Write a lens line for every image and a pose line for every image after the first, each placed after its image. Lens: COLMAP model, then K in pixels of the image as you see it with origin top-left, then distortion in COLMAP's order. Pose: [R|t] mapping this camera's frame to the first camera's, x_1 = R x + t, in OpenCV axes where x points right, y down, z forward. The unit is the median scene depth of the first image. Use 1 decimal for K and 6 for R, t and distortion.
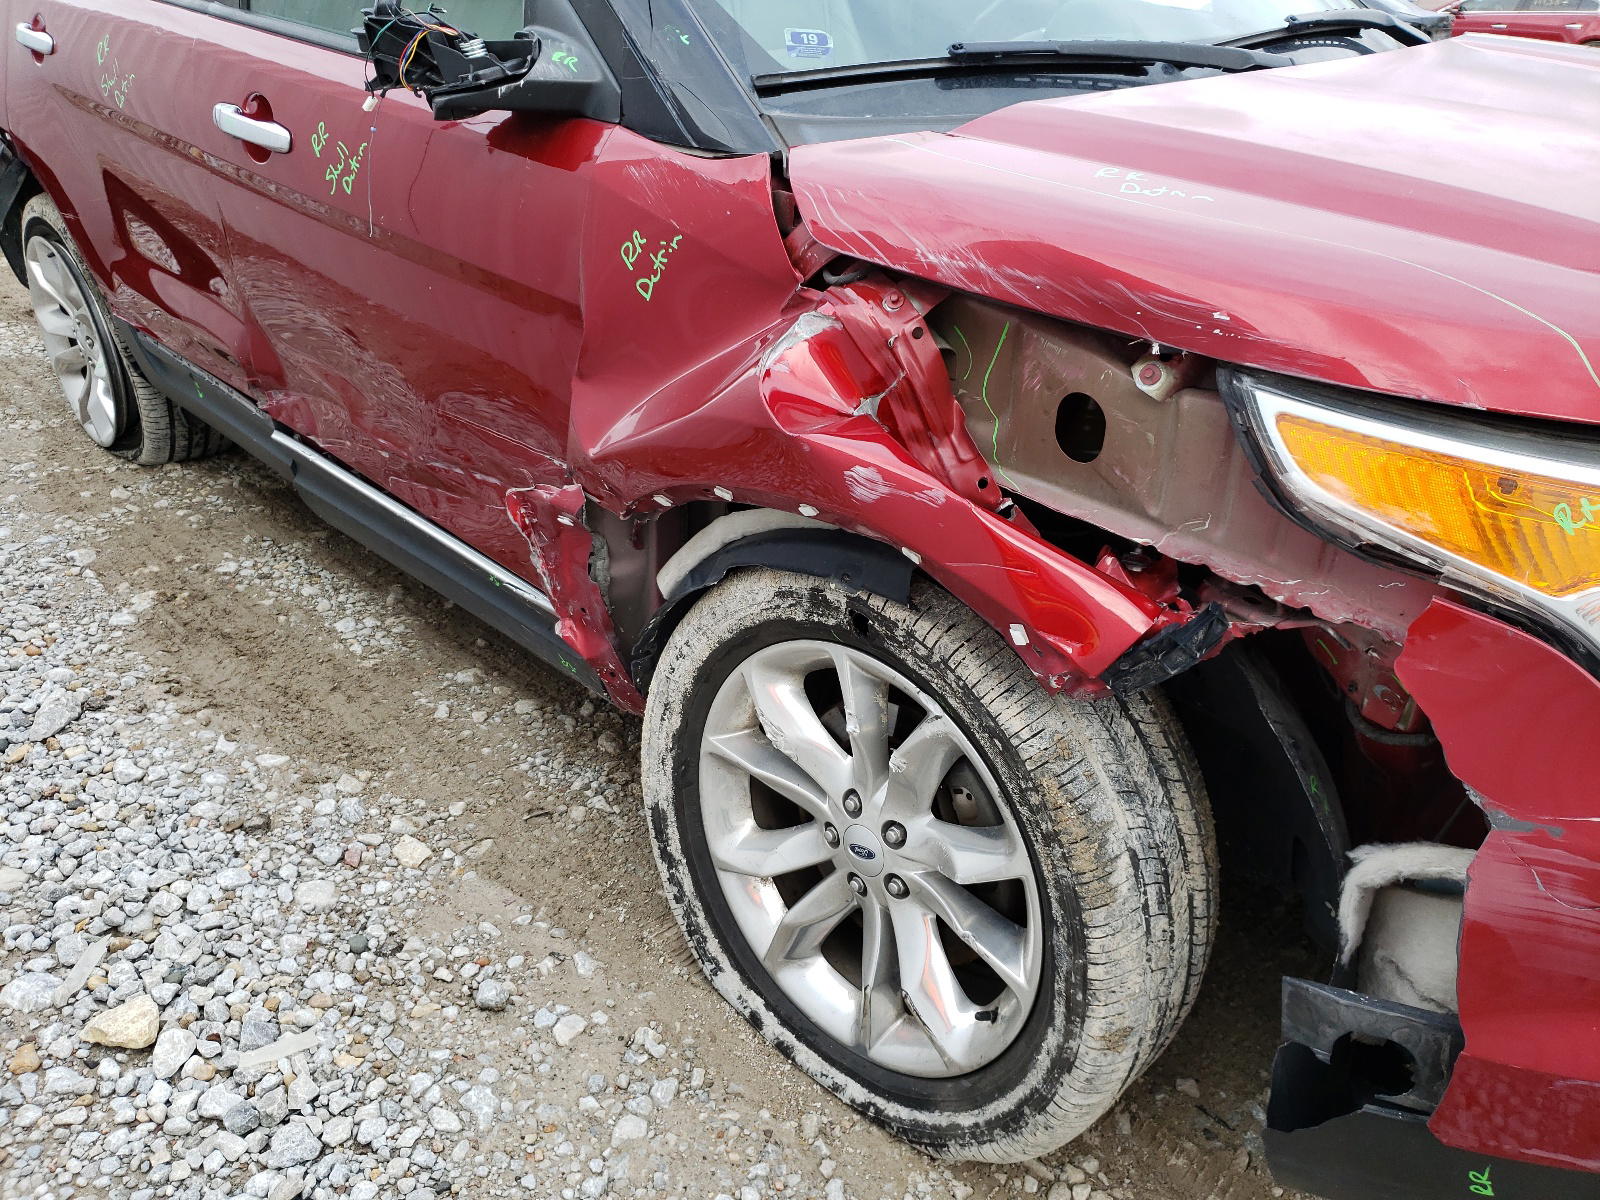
lens RADIAL K [[1284.6, 0, 800.4], [0, 1284.6, 611.8], [0, 0, 1]] dist [-0.001711, 0.016564]
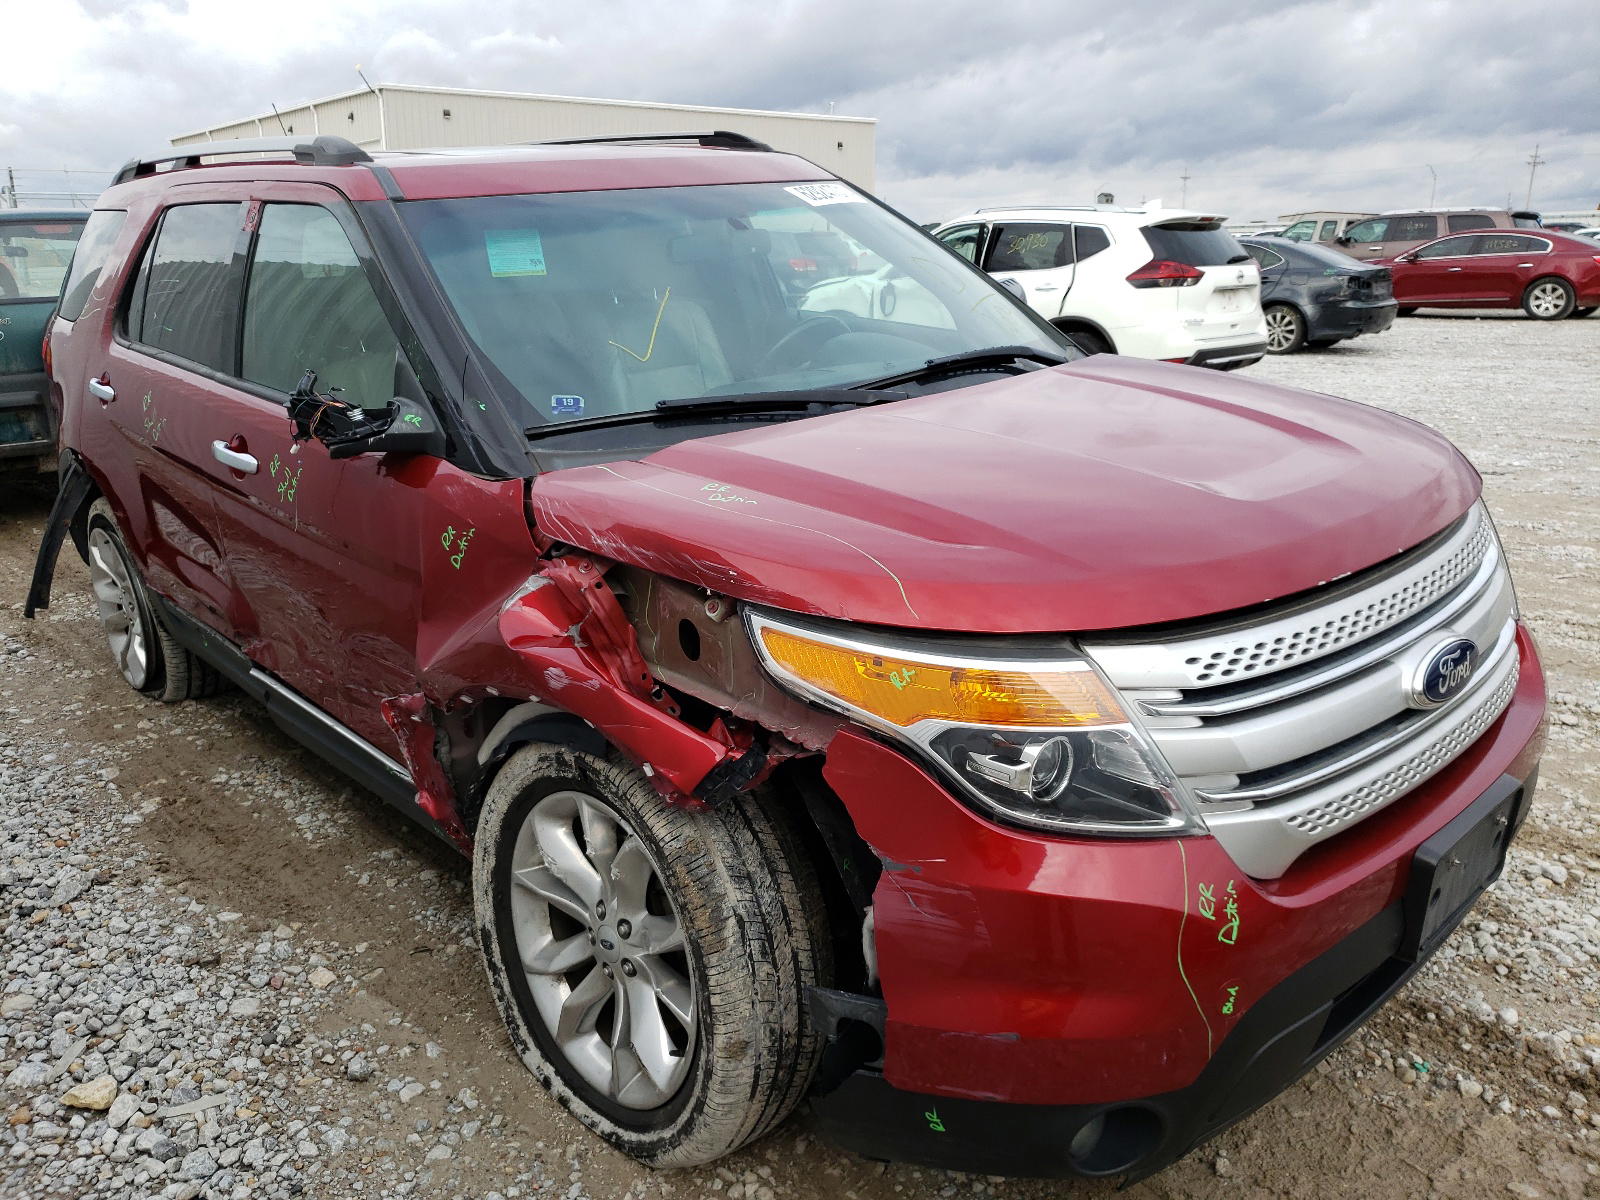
lens RADIAL K [[1284.6, 0, 800.4], [0, 1284.6, 611.8], [0, 0, 1]] dist [-0.001711, 0.016564]
pose [[0.998733, -0.030809, -0.039791, 0.287573], [0.022922, 0.982410, -0.185323, 0.082989], [0.044800, 0.184176, 0.981872, -0.392019]]
